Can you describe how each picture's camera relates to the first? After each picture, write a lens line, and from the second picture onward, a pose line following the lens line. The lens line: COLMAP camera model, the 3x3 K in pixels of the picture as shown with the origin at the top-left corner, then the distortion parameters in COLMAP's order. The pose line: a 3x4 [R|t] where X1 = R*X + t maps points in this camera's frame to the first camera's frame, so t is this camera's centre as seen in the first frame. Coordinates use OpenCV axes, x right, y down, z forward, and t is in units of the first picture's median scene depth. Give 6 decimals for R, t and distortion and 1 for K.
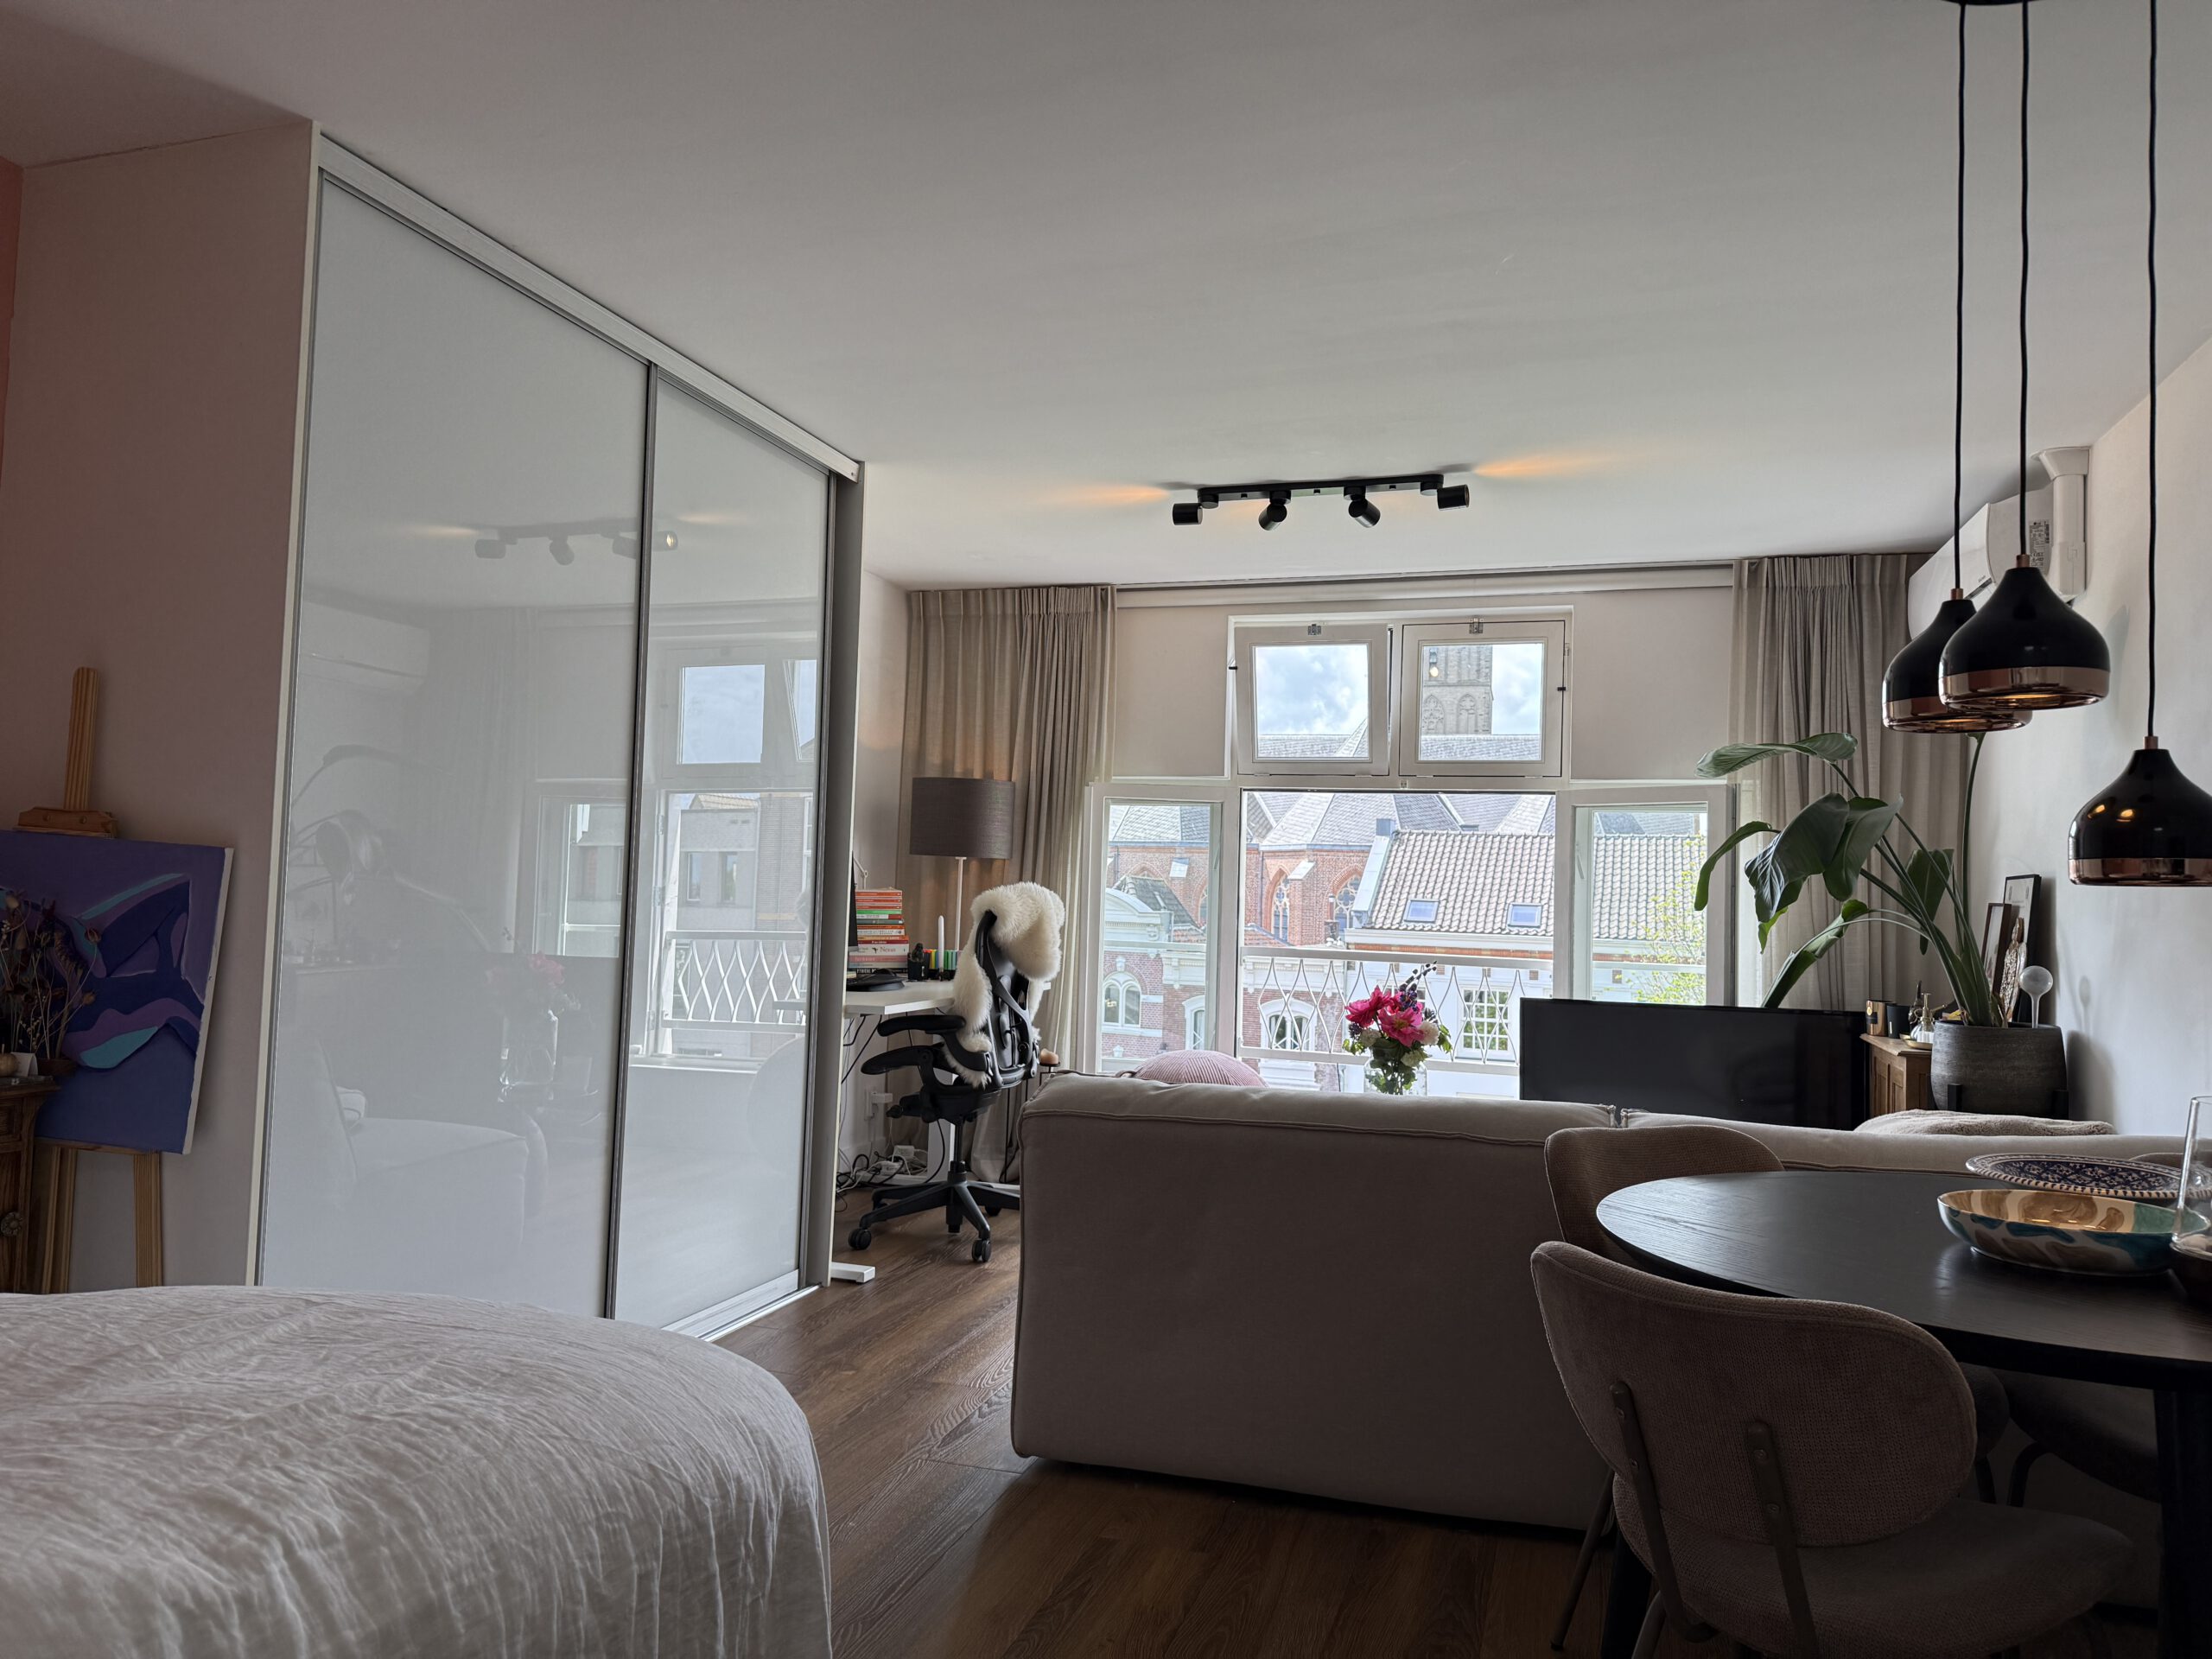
lens RADIAL K [[1526.0, 0, 1097.4], [0, 1526.0, 837.1], [0, 0, 1]] dist [0.192547, -0.404425]
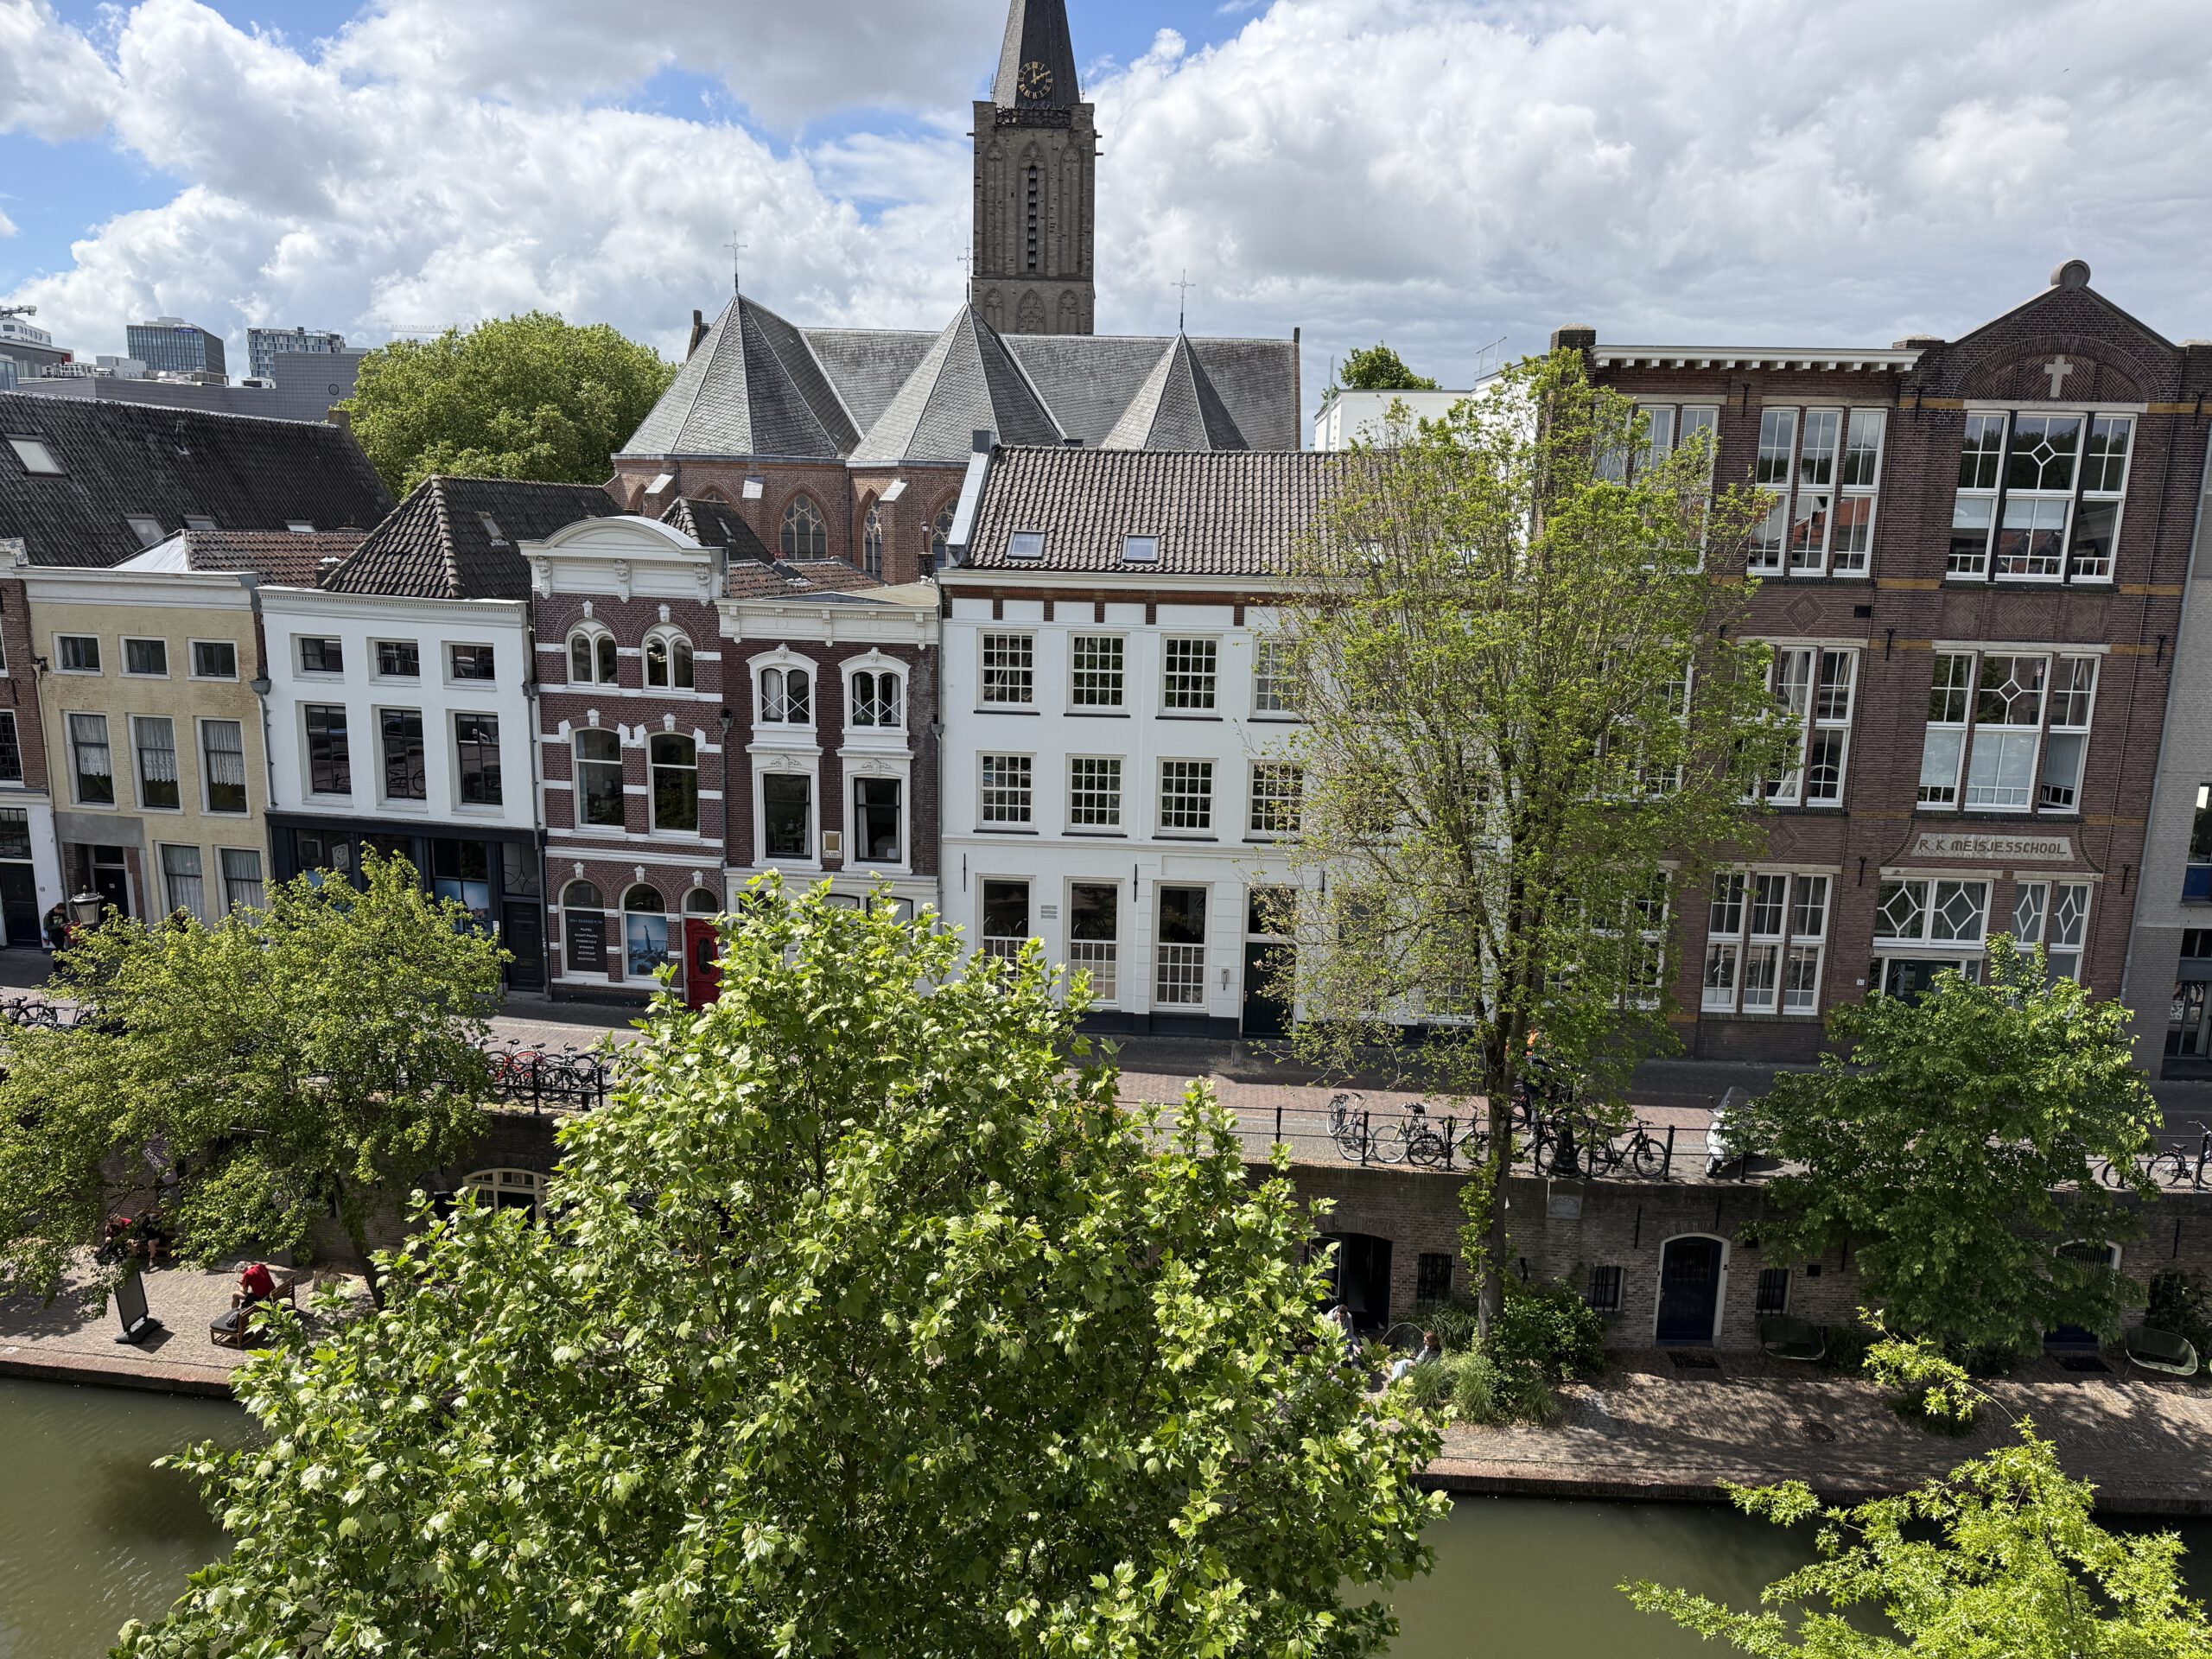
lens RADIAL K [[1526.0, 0, 1097.4], [0, 1526.0, 837.1], [0, 0, 1]] dist [0.192547, -0.404425]
pose [[0.967340, -0.059502, 0.246400, 0.211815], [-0.001842, 0.970383, 0.241565, -0.005103], [-0.253476, -0.234129, 0.938581, 1.112311]]
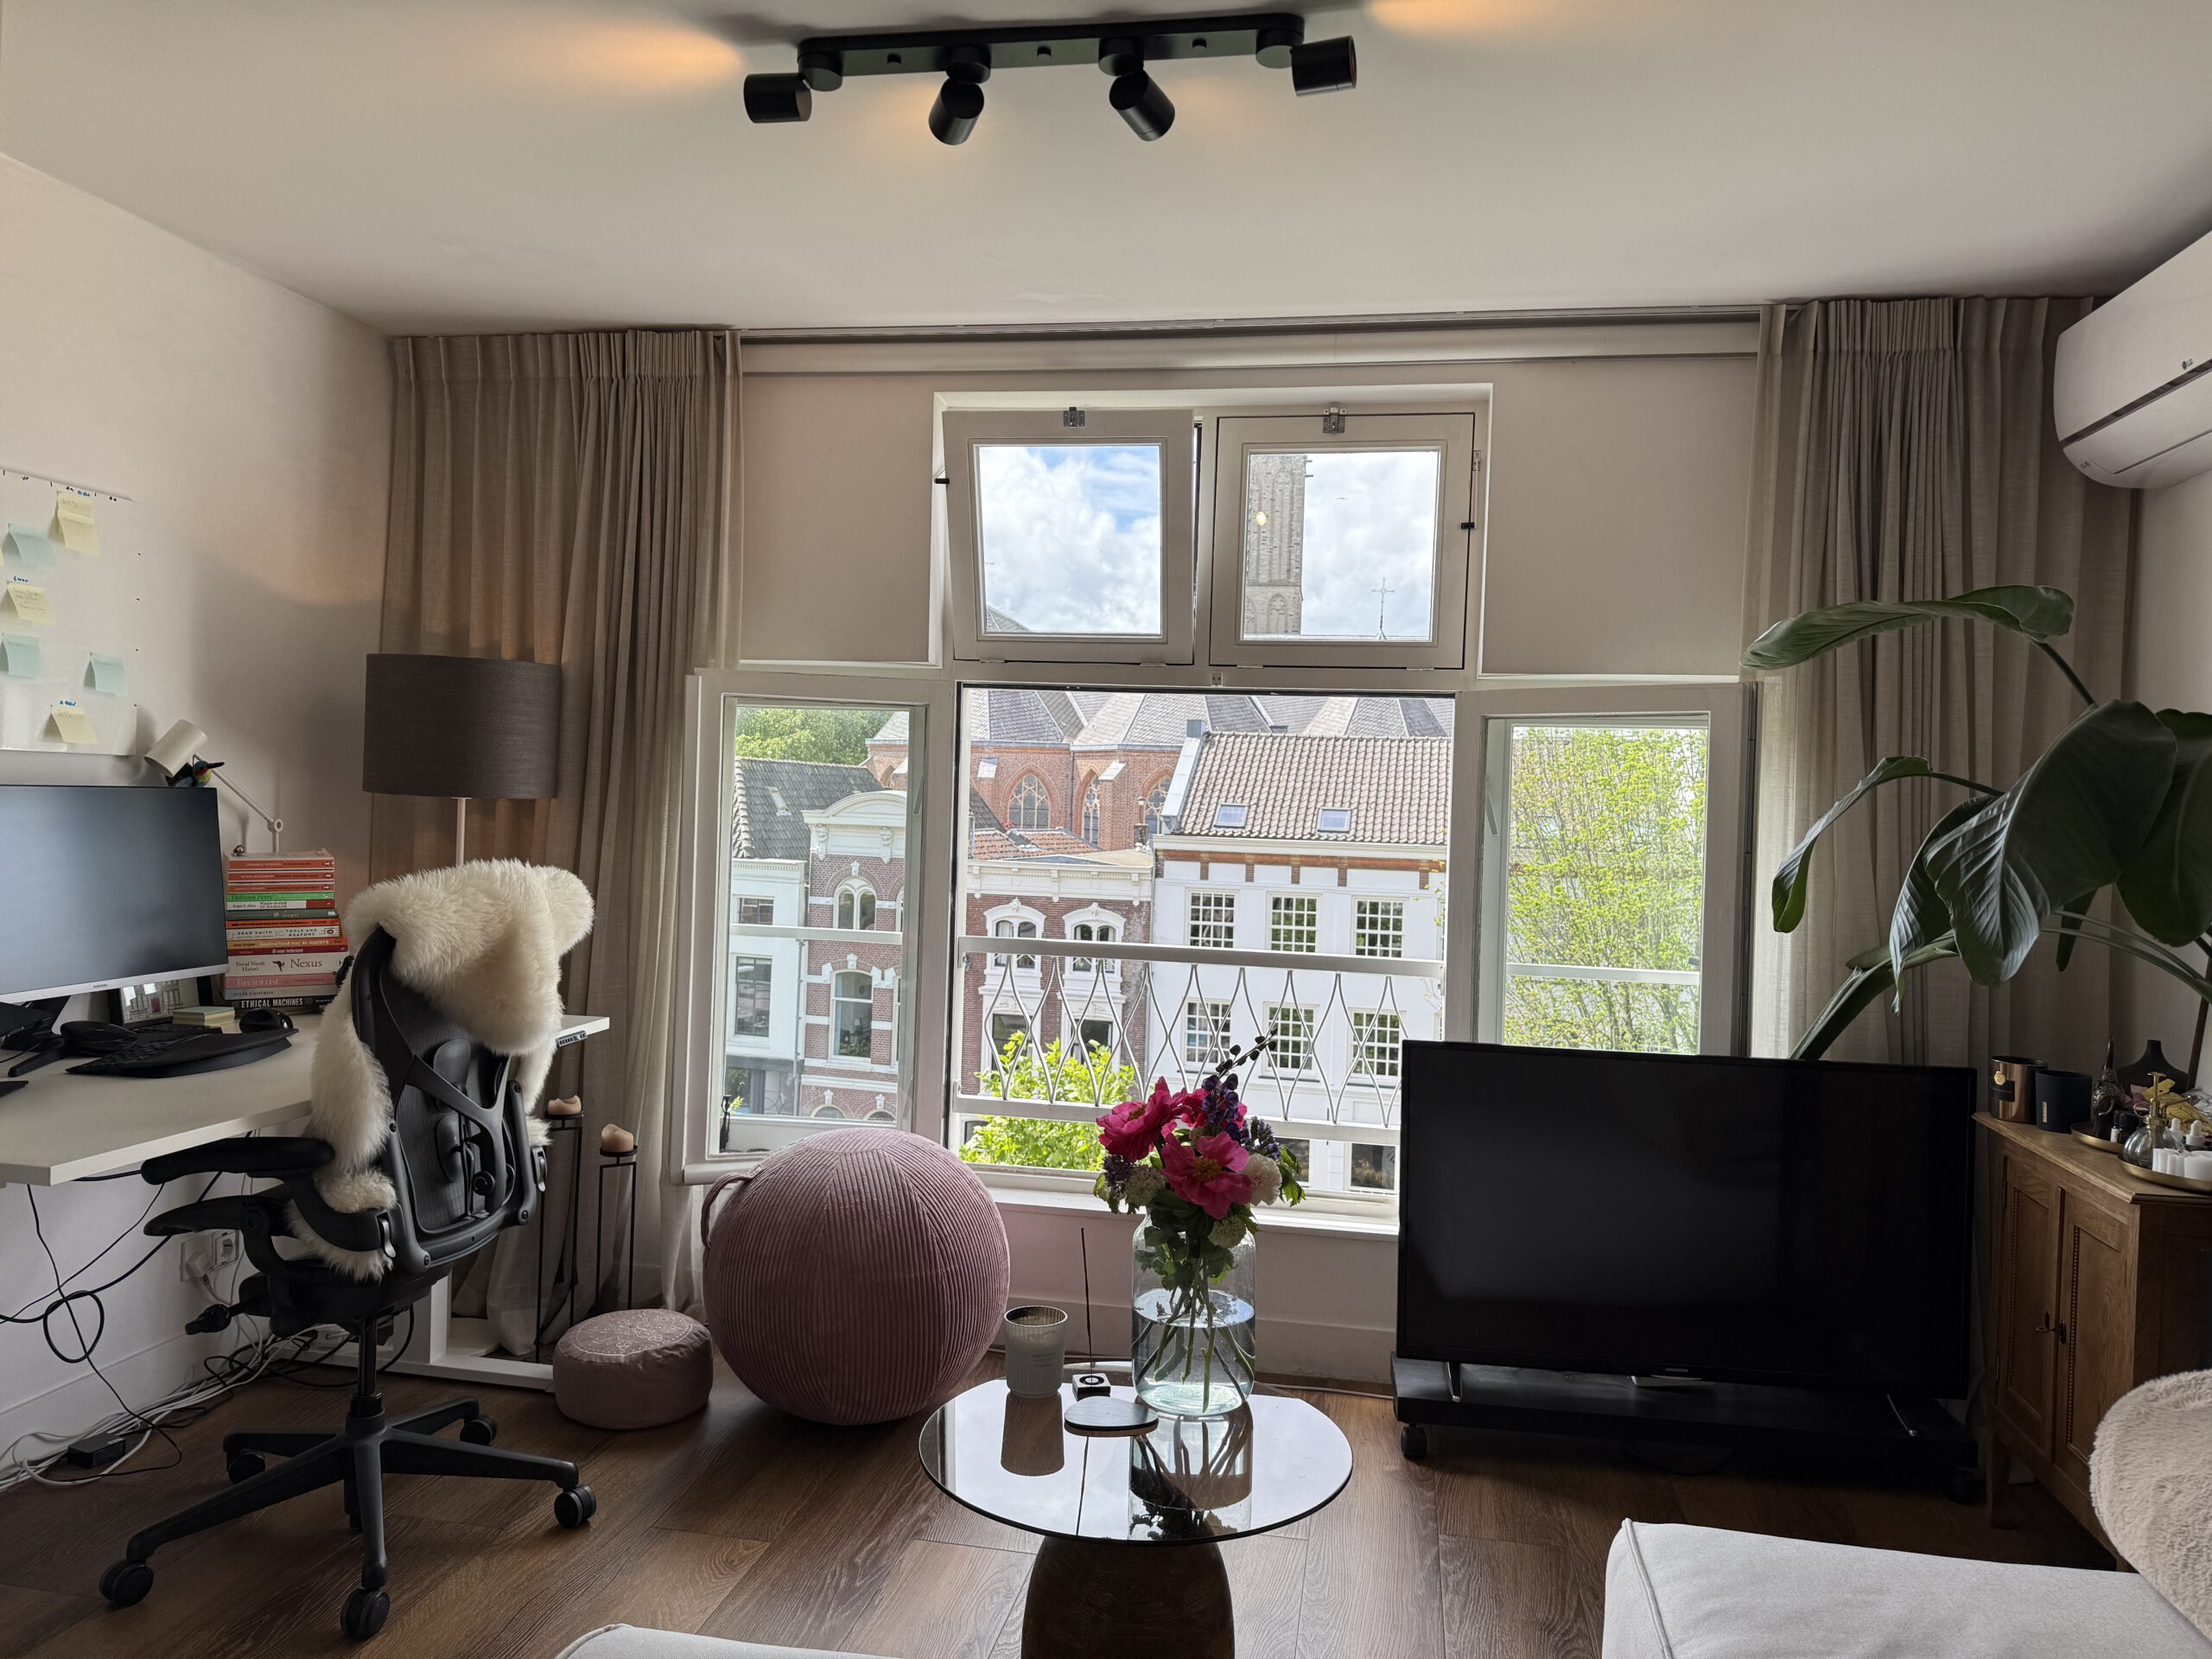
lens RADIAL K [[1541.0, 0, 1106.0], [0, 1541.0, 829.5], [0, 0, 1]] dist [0.052623, -0.000322]
pose [[0.991968, -0.000535, 0.126490, 0.076528], [-0.007198, 0.998132, 0.060665, -0.011212], [-0.126286, -0.061088, 0.990111, 0.387402]]
